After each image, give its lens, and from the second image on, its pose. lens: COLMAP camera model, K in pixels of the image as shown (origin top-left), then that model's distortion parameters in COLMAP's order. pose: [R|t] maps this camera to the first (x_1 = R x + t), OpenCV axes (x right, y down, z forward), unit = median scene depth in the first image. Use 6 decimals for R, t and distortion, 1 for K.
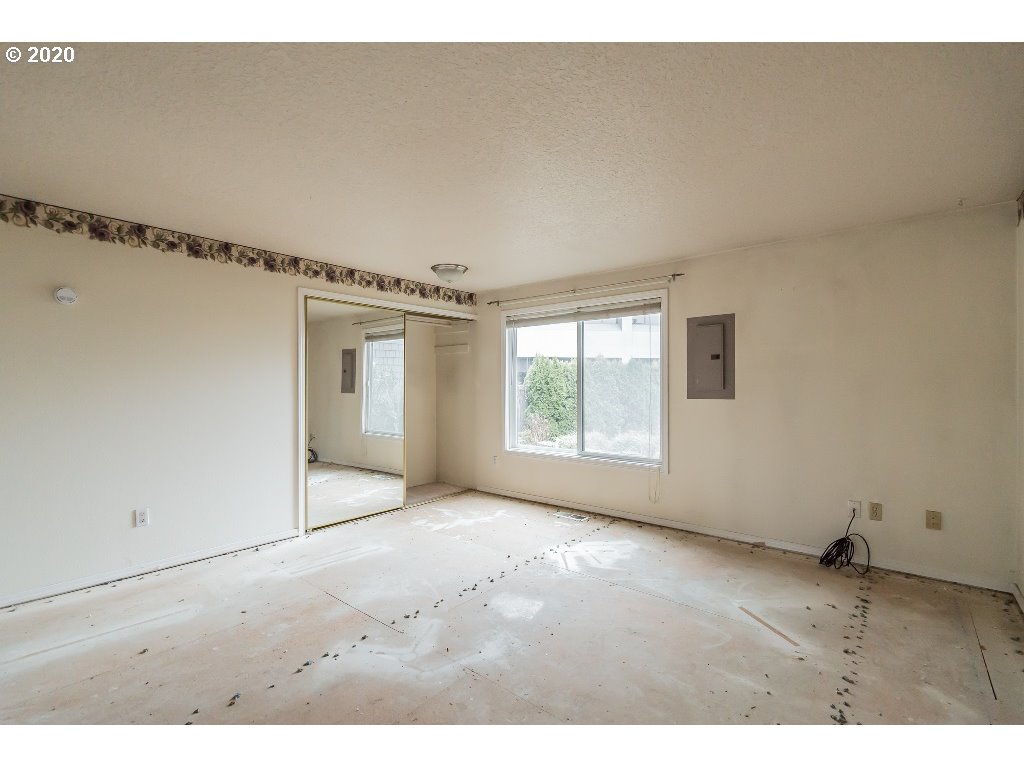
lens RADIAL K [[474.0, 0, 505.3], [0, 474.0, 382.7], [0, 0, 1]] dist [0.016388, 0.001344]
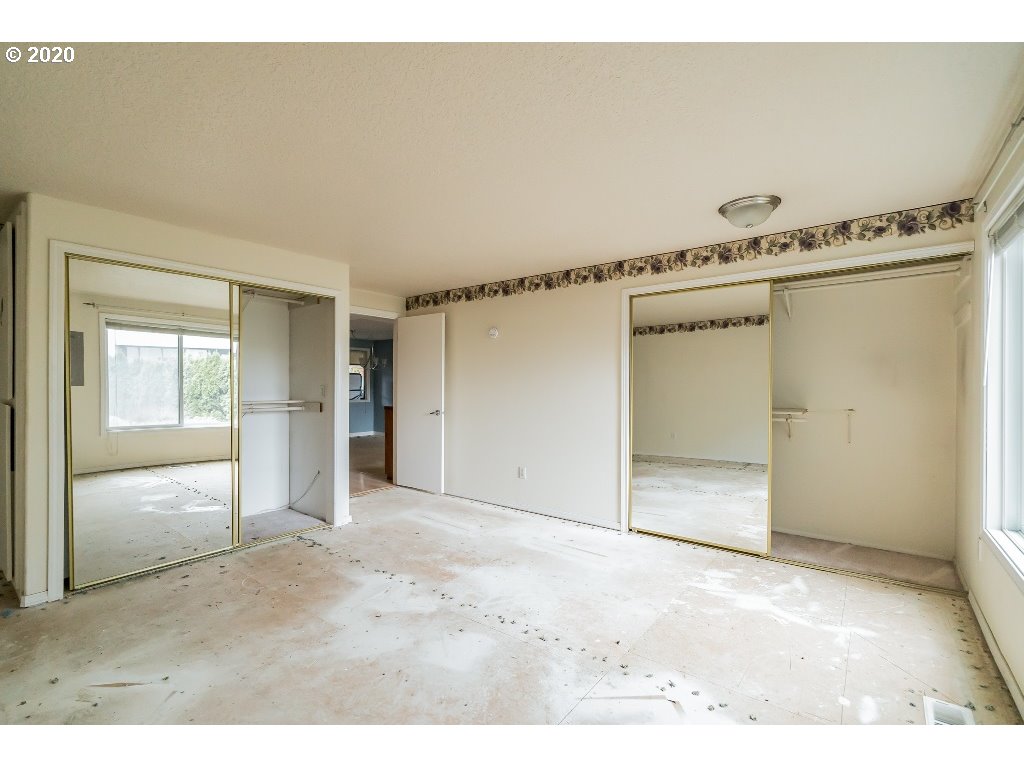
lens RADIAL K [[474.0, 0, 508.6], [0, 474.0, 388.4], [0, 0, 1]] dist [0.016388, 0.001344]
pose [[0.047930, 0.012039, -0.998778, 0.537743], [0.008232, 0.999889, 0.012447, -0.002270], [0.998817, -0.008818, 0.047826, 0.654915]]
